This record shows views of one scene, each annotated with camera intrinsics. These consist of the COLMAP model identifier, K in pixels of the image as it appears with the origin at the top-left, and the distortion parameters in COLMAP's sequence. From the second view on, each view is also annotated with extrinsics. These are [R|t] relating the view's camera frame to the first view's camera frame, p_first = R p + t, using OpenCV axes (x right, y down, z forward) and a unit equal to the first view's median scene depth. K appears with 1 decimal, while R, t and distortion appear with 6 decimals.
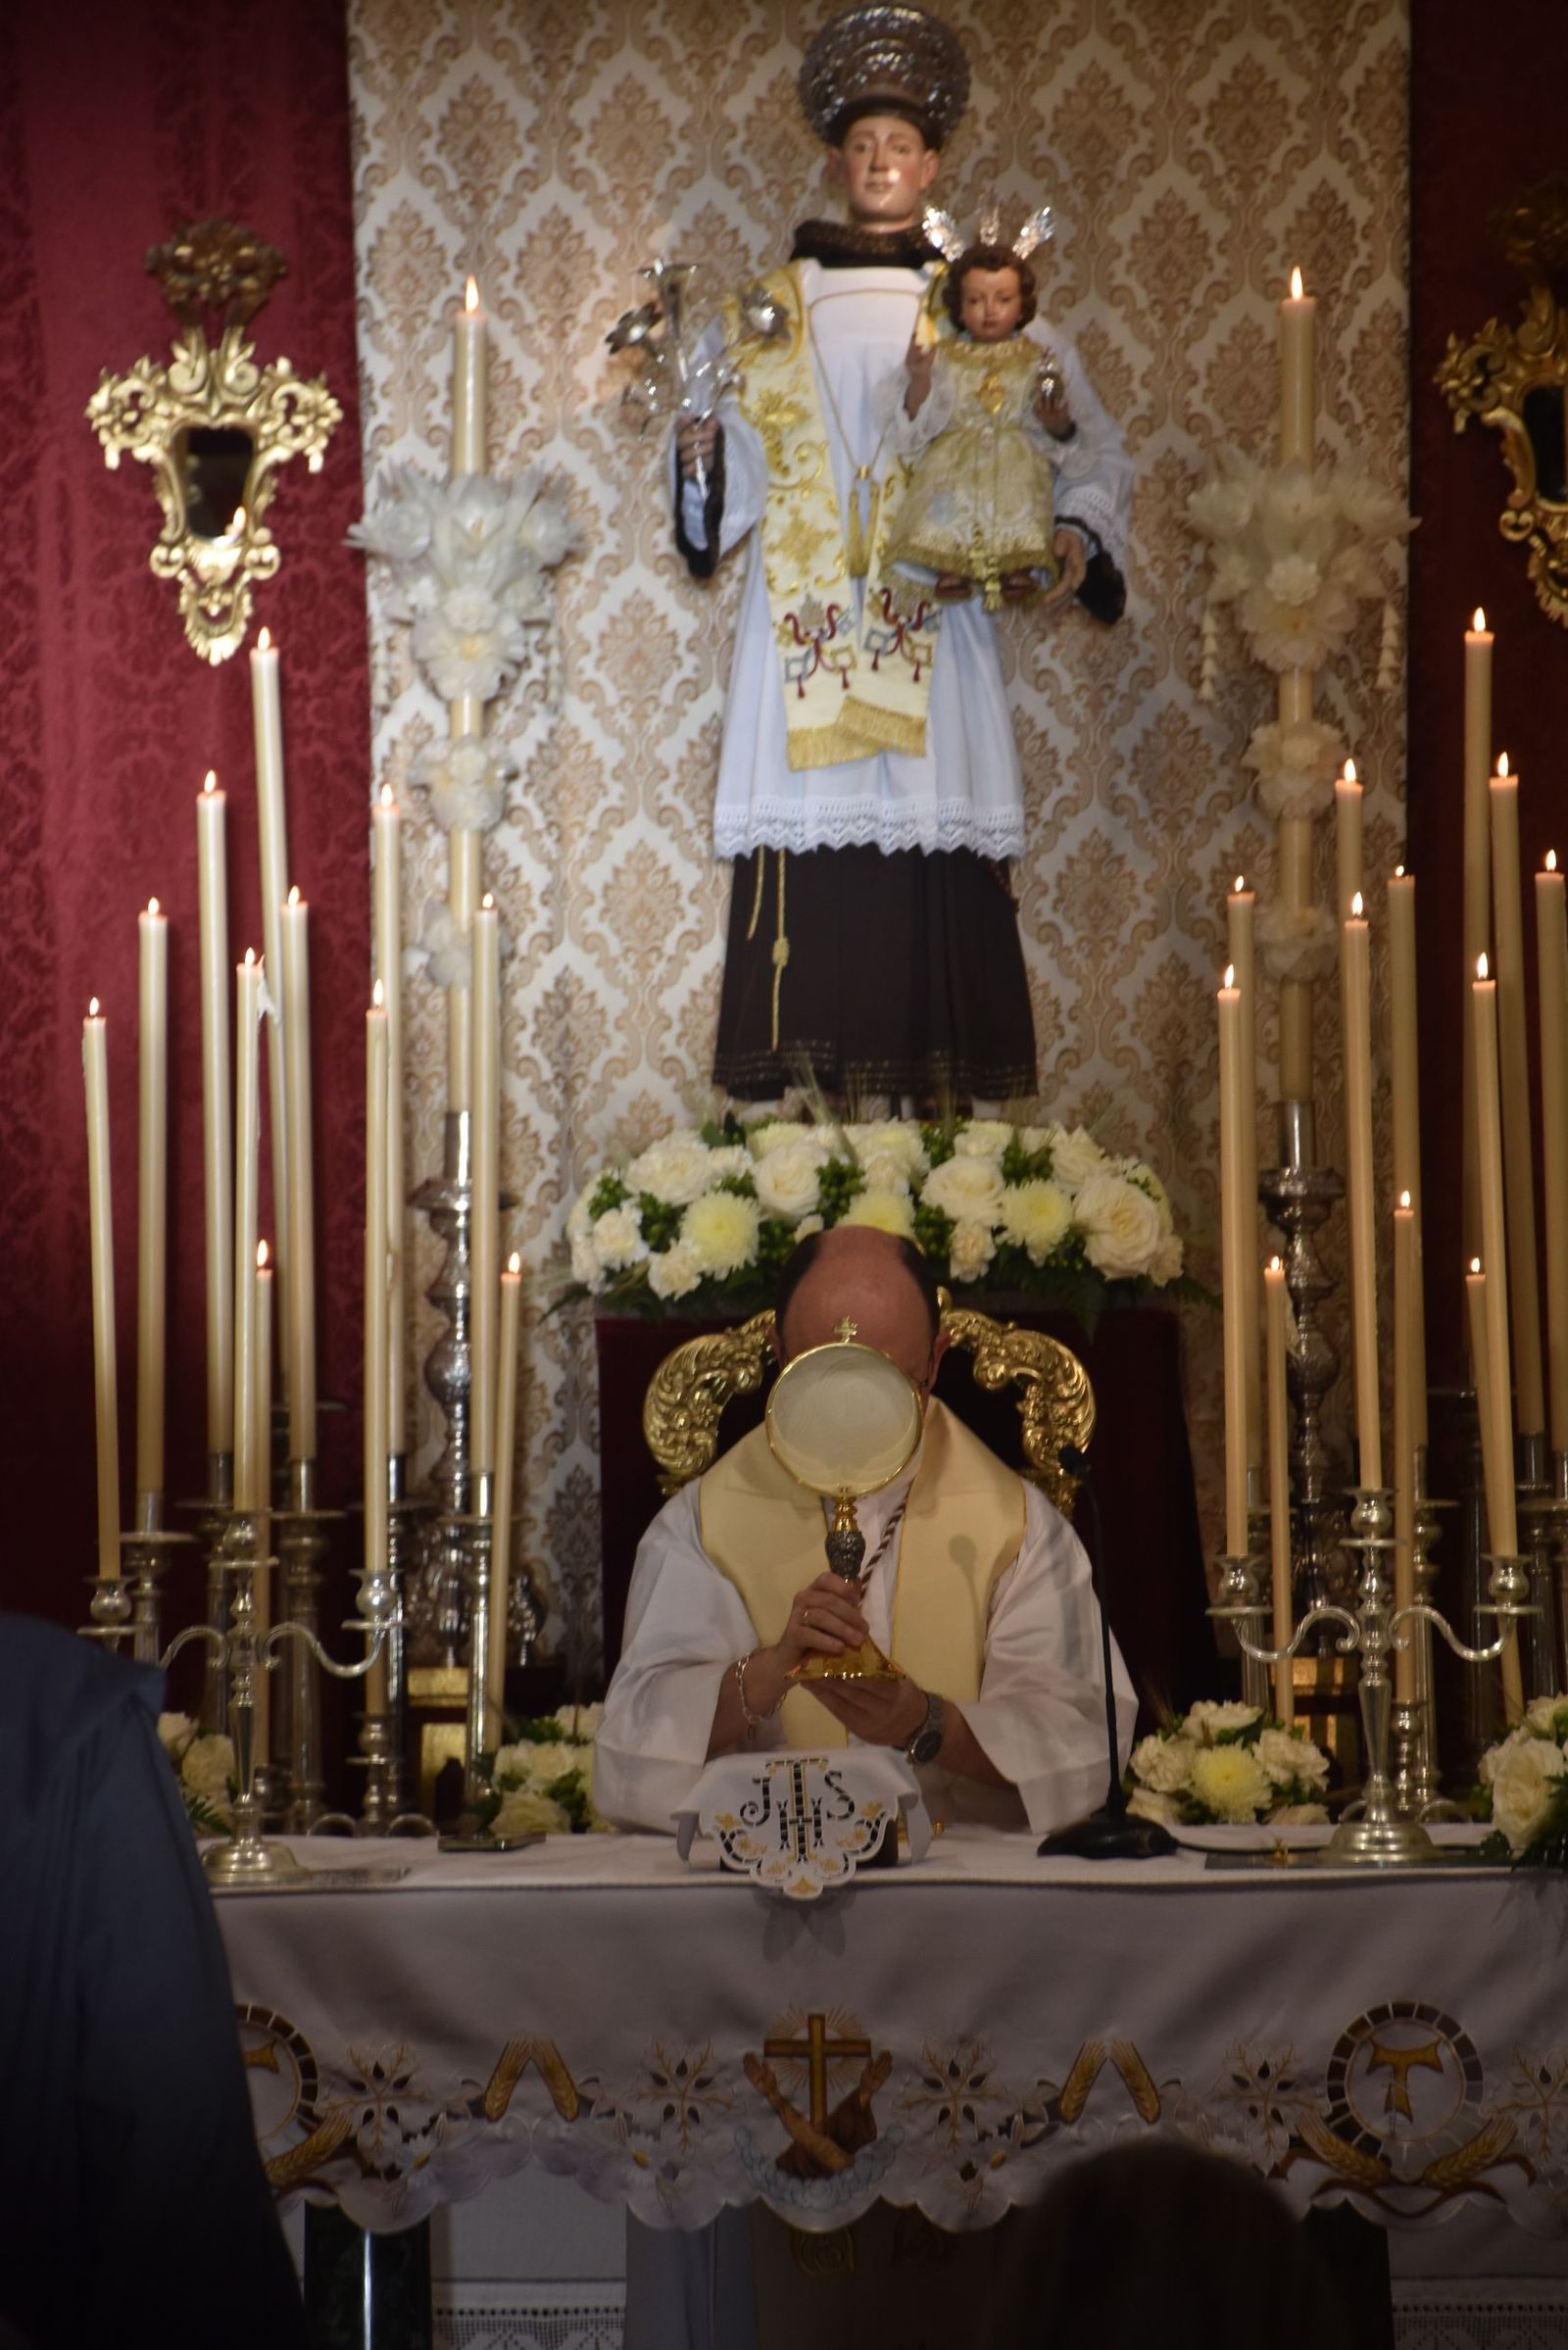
lens RADIAL K [[10540.3, 0, 790.5], [0, 10540.3, 1169.1], [0, 0, 1]] dist [1.938098, 0.958719]
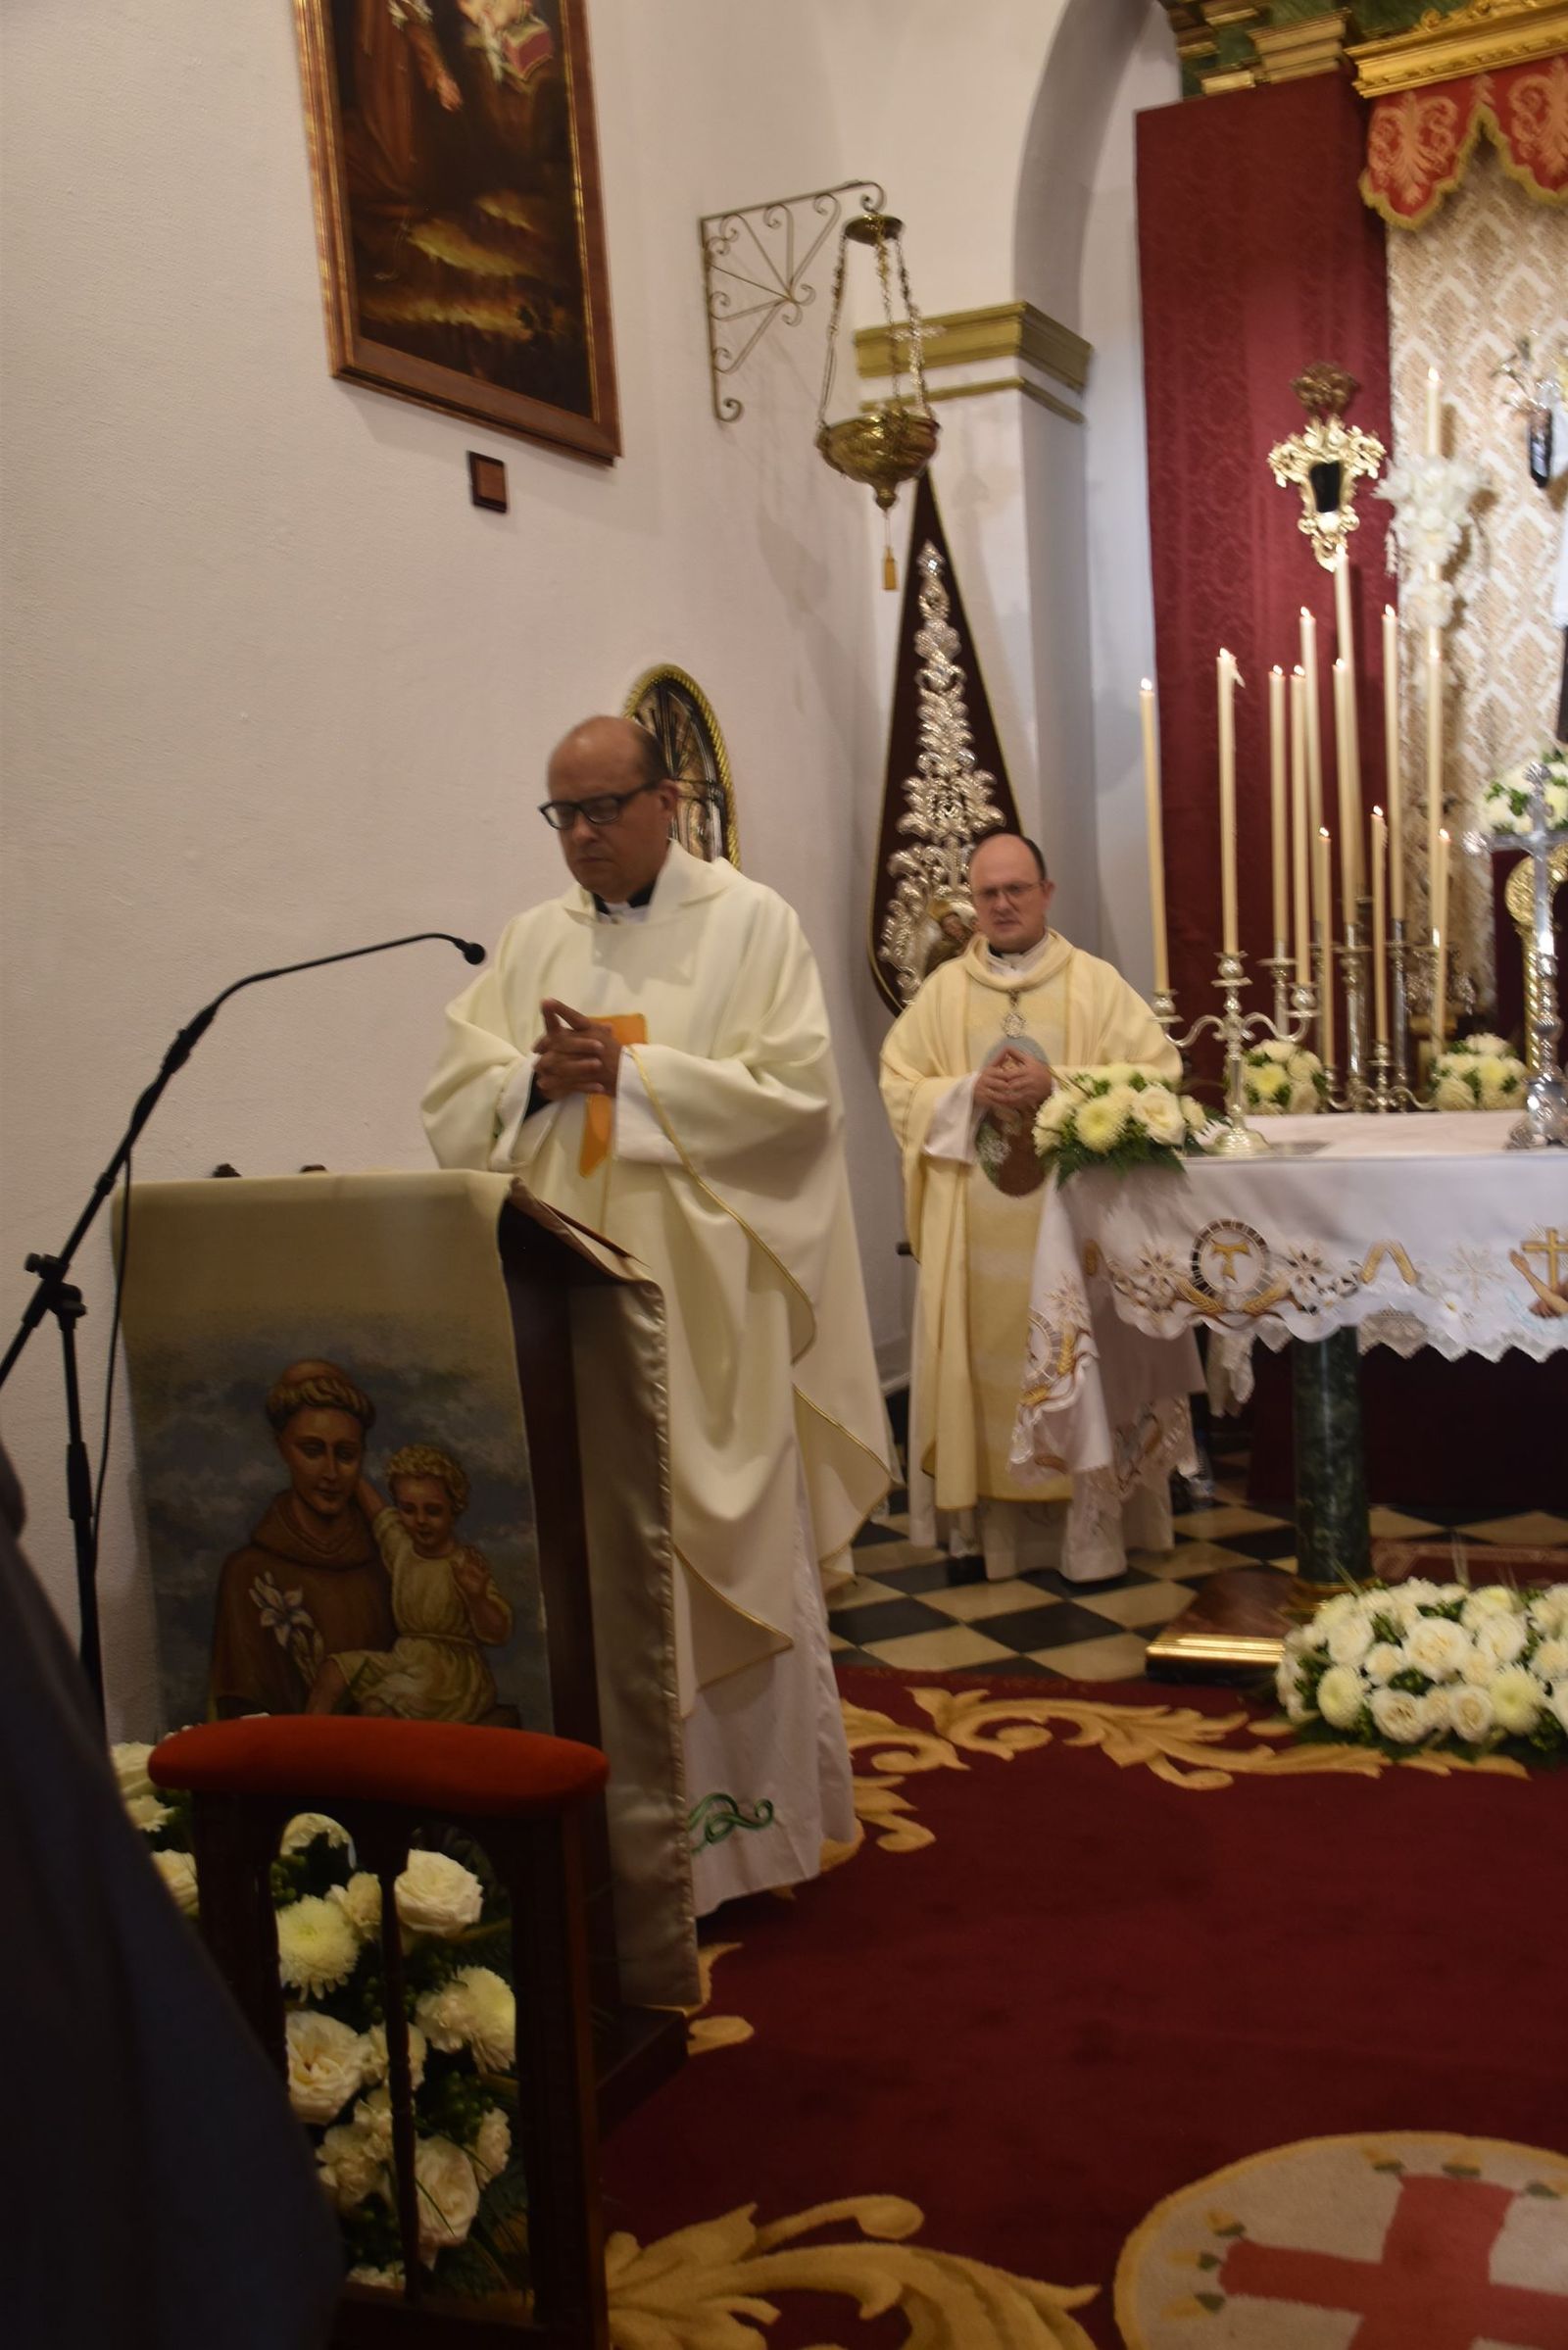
lens RADIAL K [[2457.5, 0, 793.9], [0, 2457.5, 1176.2], [0, 0, 1]] dist [-0.045322, 0.269623]
pose [[0.935878, -0.005398, -0.352282, 0.023017], [0.049556, 0.991959, 0.116451, 0.014343], [0.348821, -0.126442, 0.928621, 0.479422]]
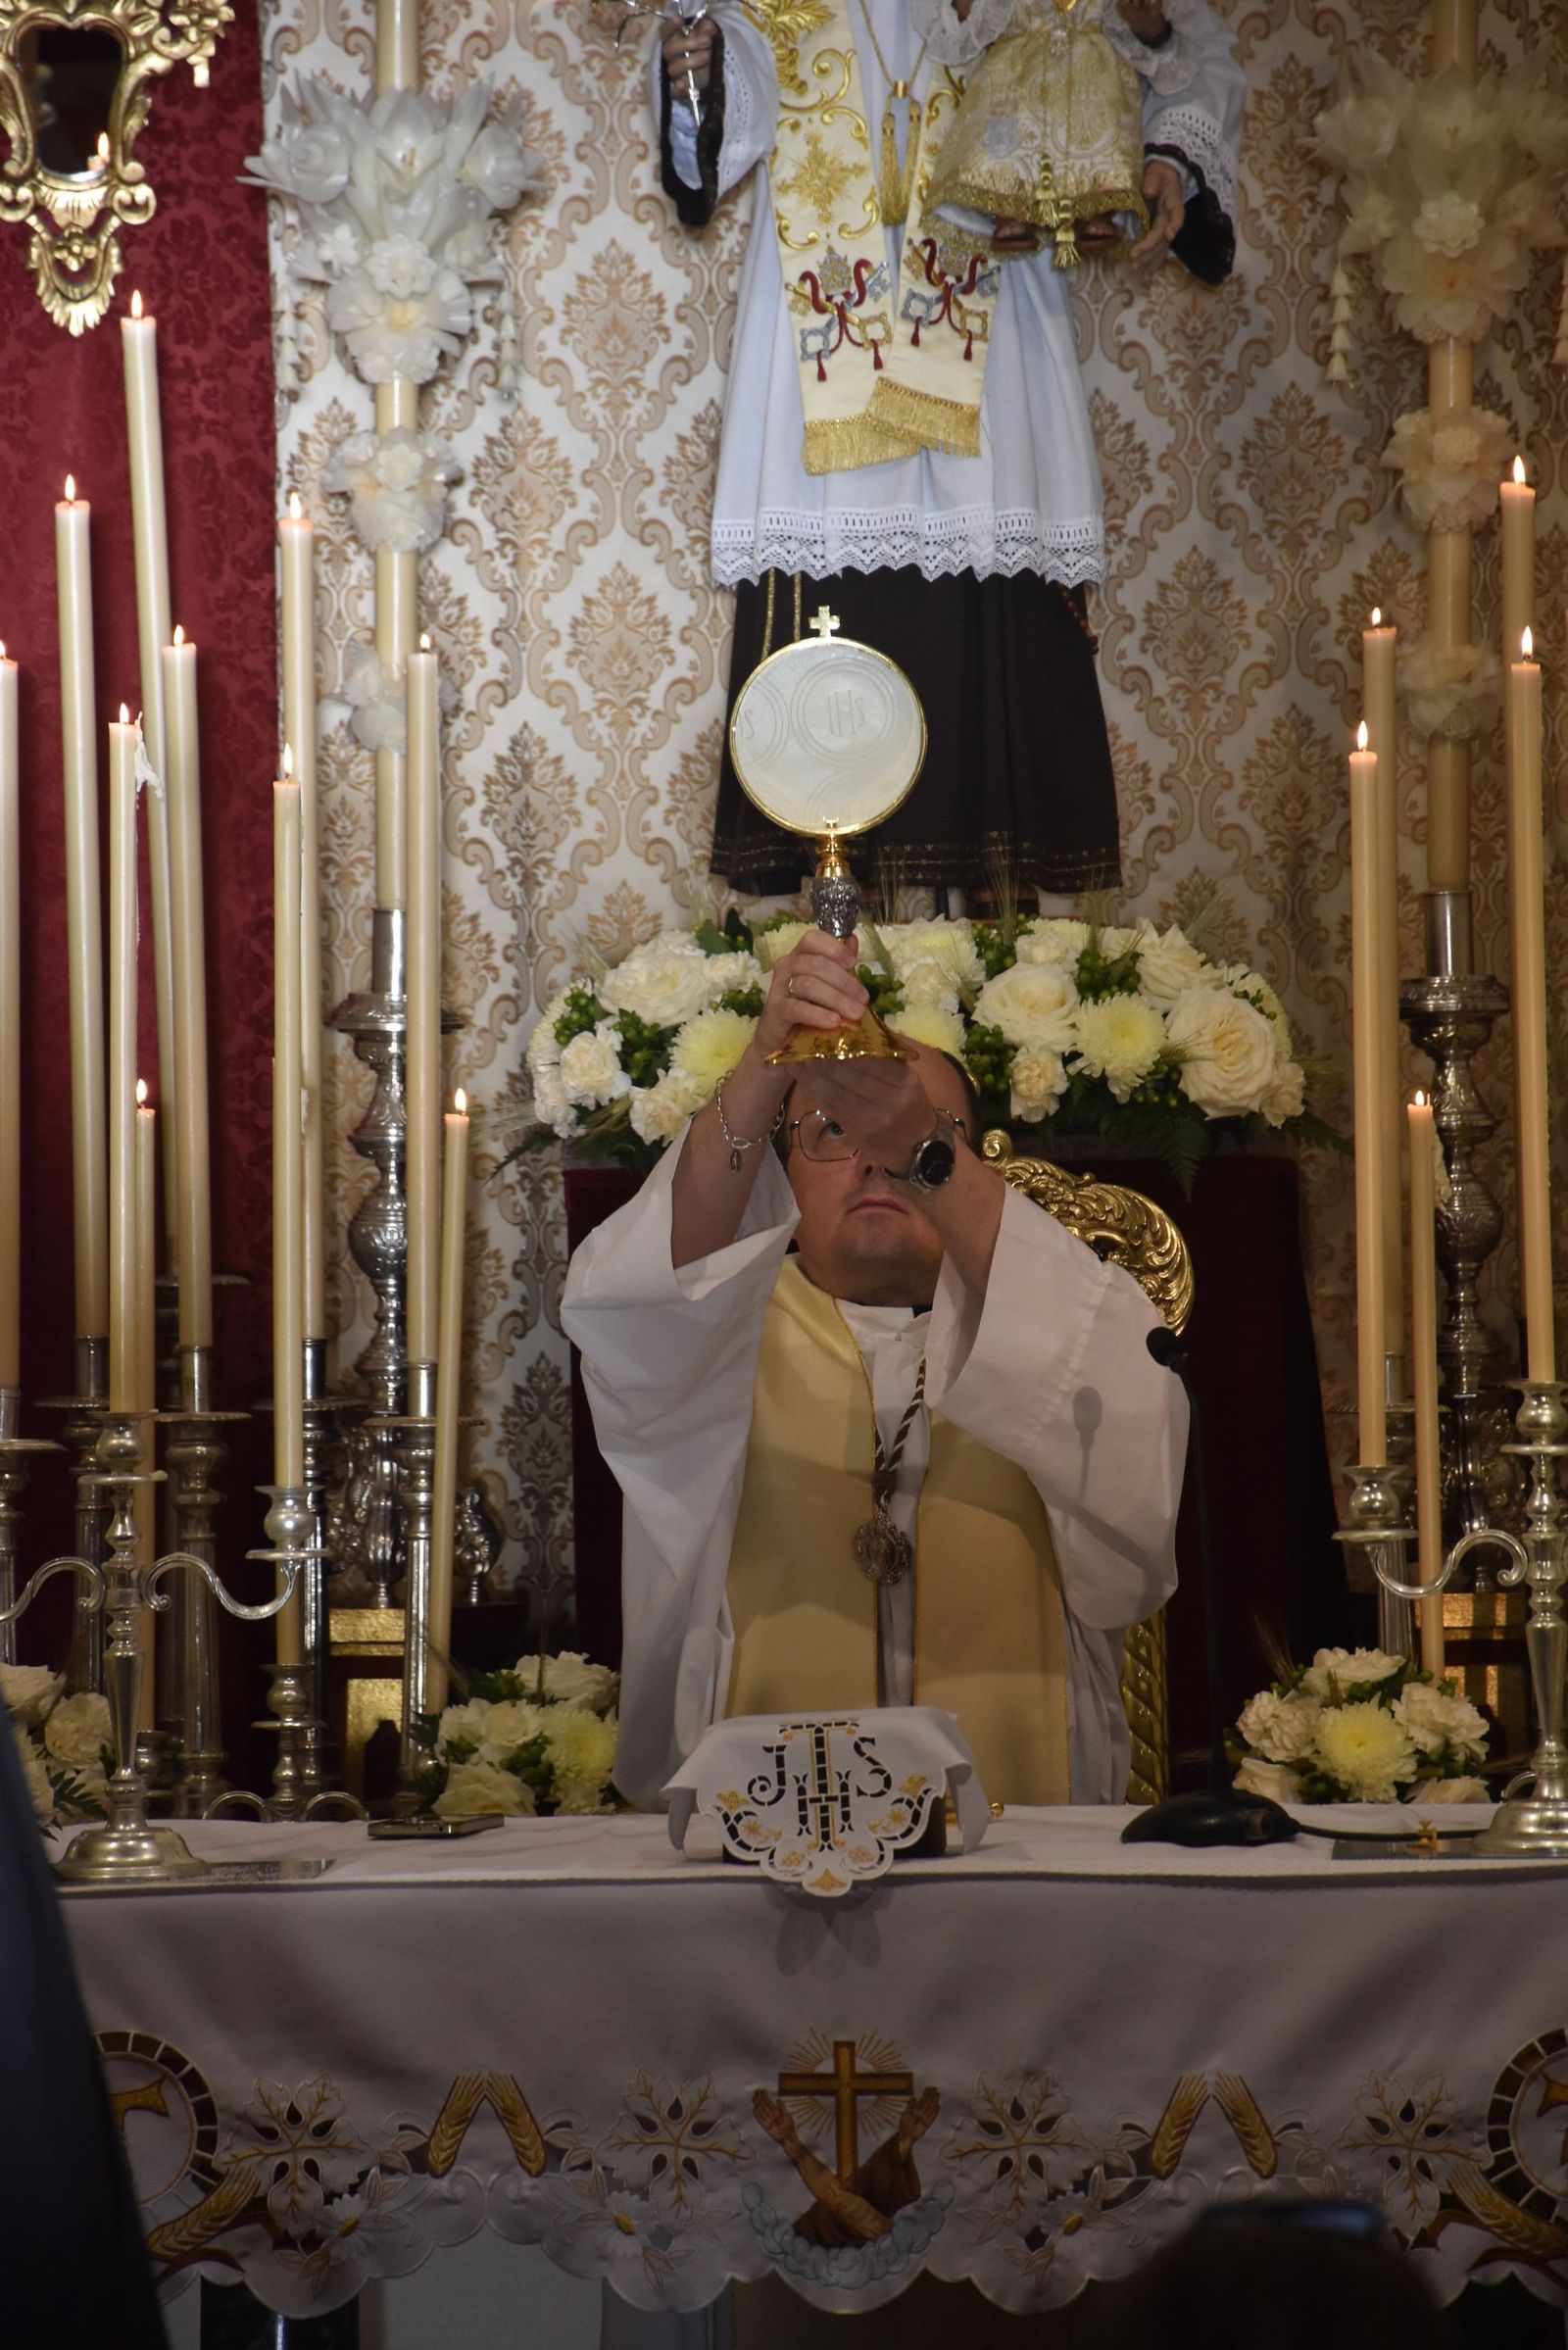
lens RADIAL K [[13366.2, 0, 796.7], [0, 13366.2, 1187.8], [0, 0, 1]] dist [2.838201, 4.124957]
pose [[0.999997, -0.002083, -0.000881, -0.000071], [0.002097, 0.999872, 0.015891, -0.000419], [0.000848, -0.015893, 0.999873, -0.006548]]
